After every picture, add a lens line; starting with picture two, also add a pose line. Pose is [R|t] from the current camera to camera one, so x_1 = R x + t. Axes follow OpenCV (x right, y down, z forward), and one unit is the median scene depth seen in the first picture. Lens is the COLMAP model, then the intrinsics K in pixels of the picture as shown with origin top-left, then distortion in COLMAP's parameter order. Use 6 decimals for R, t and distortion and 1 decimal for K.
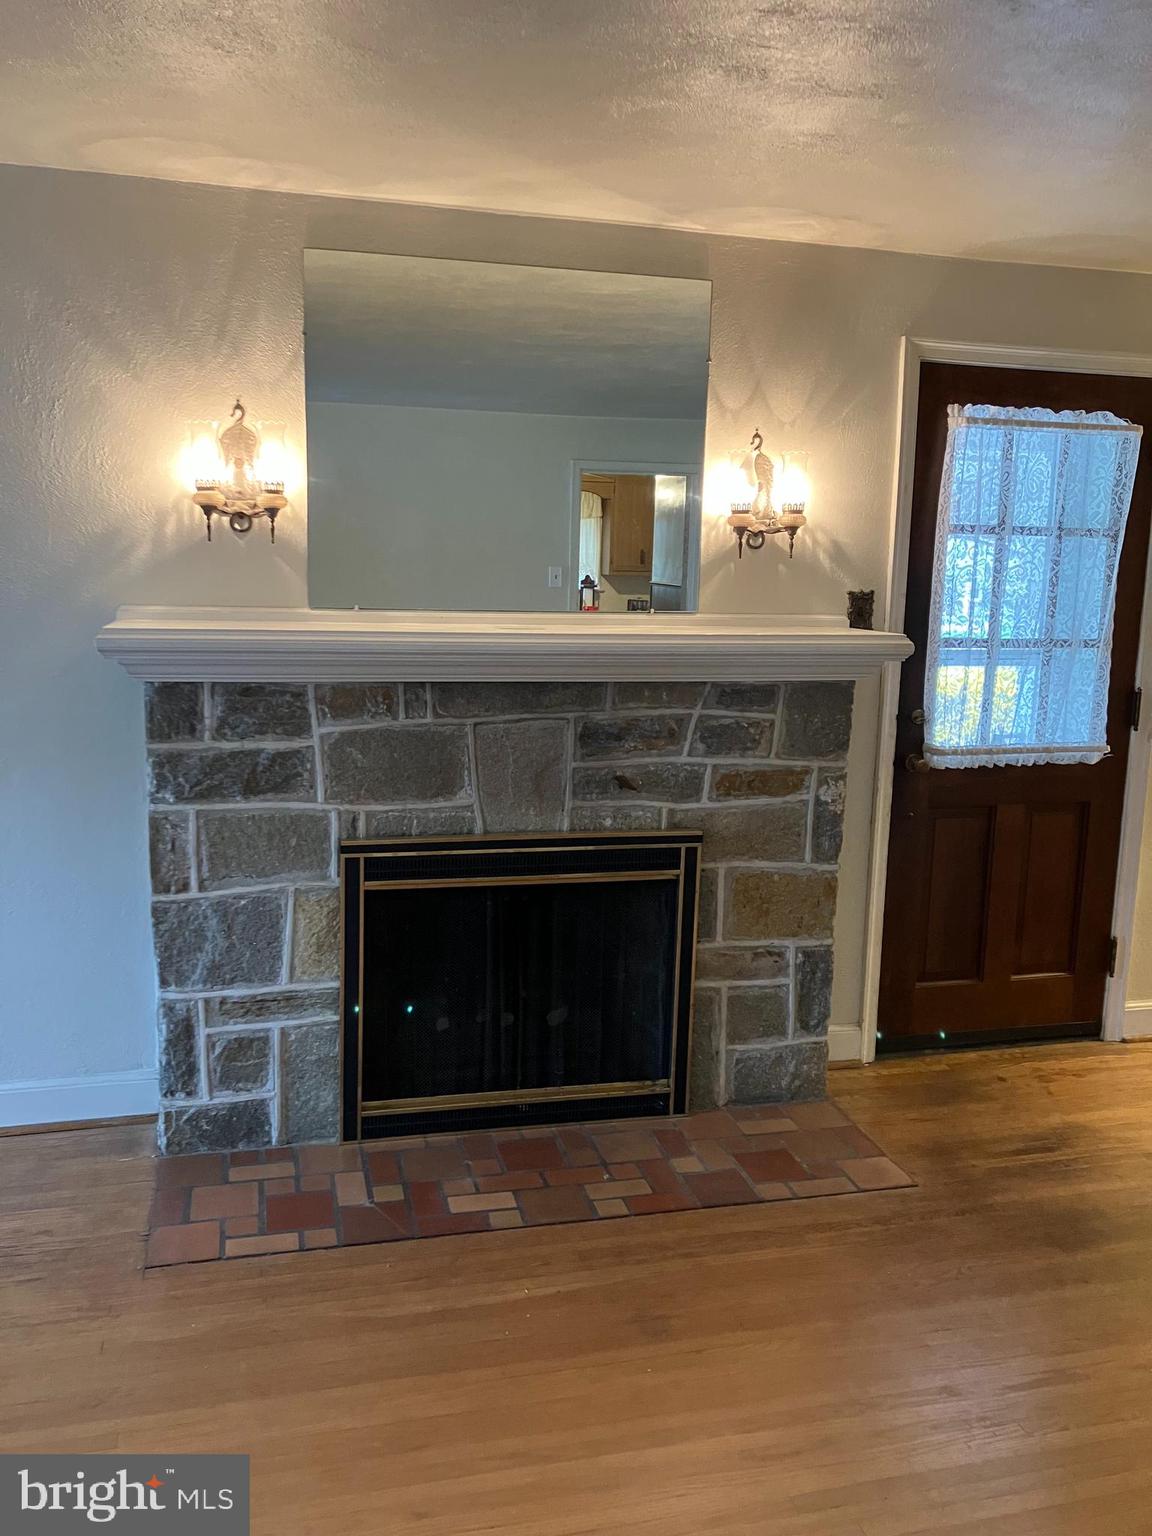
lens RADIAL K [[1218.7, 0, 576.0], [0, 1218.7, 768.0], [0, 0, 1]] dist [0.068816, -0.121120]
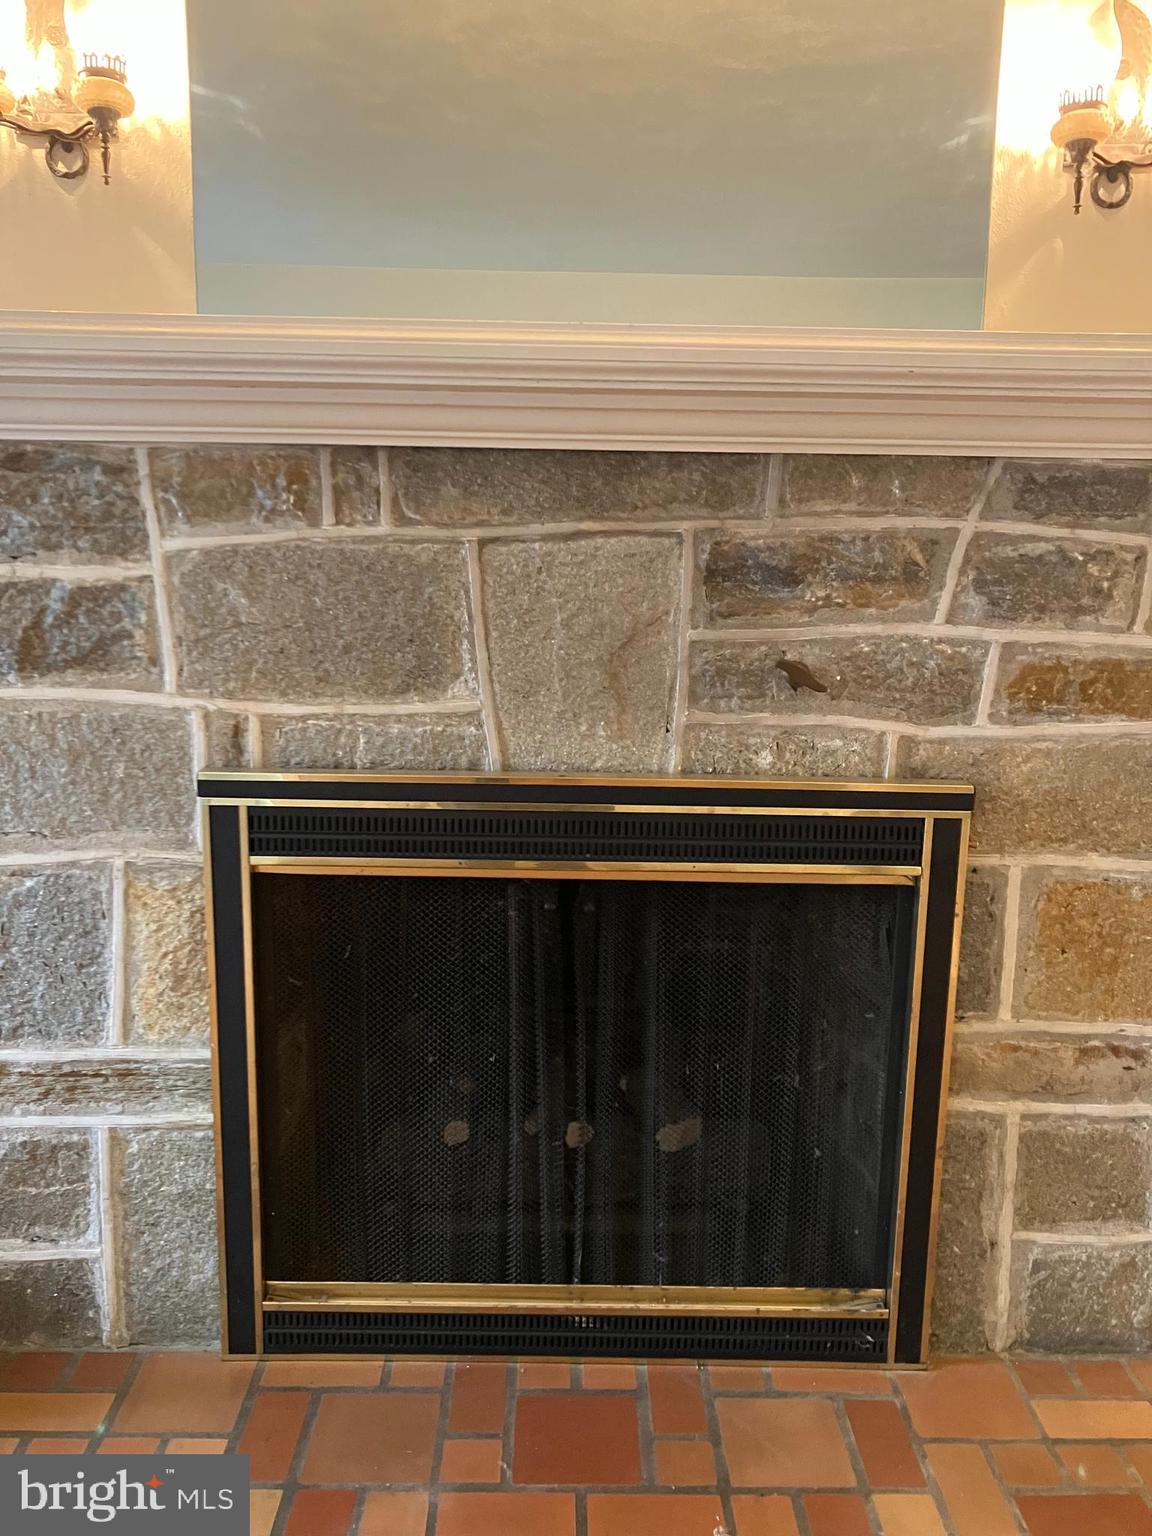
lens RADIAL K [[1218.7, 0, 576.0], [0, 1218.7, 768.0], [0, 0, 1]] dist [0.068816, -0.121120]
pose [[0.972164, 0.031247, -0.232210, 0.066374], [-0.030685, 0.999511, 0.006033, 0.048106], [0.232285, 0.001260, 0.972647, 0.521407]]
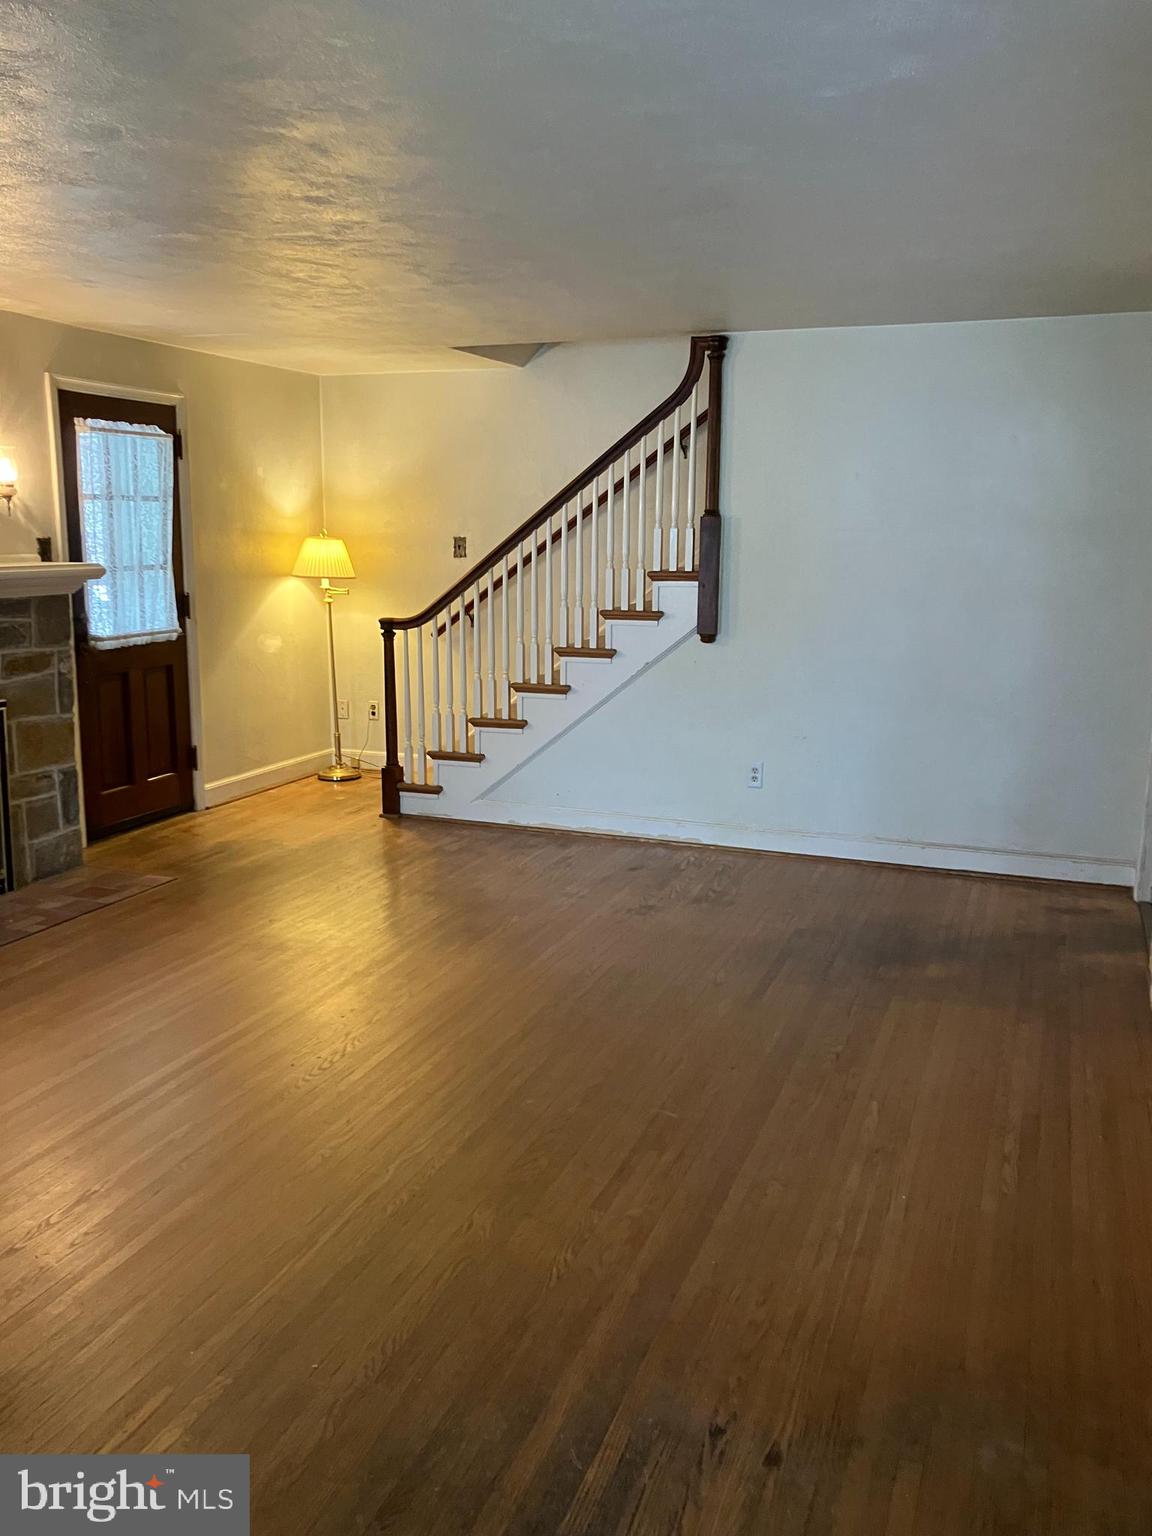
lens RADIAL K [[1218.7, 0, 576.0], [0, 1218.7, 768.0], [0, 0, 1]] dist [0.068816, -0.121120]
pose [[0.578094, -0.174890, 0.797007, -0.737705], [0.134665, 0.983815, 0.118205, 0.052592], [-0.804781, 0.038995, 0.592289, -0.485311]]
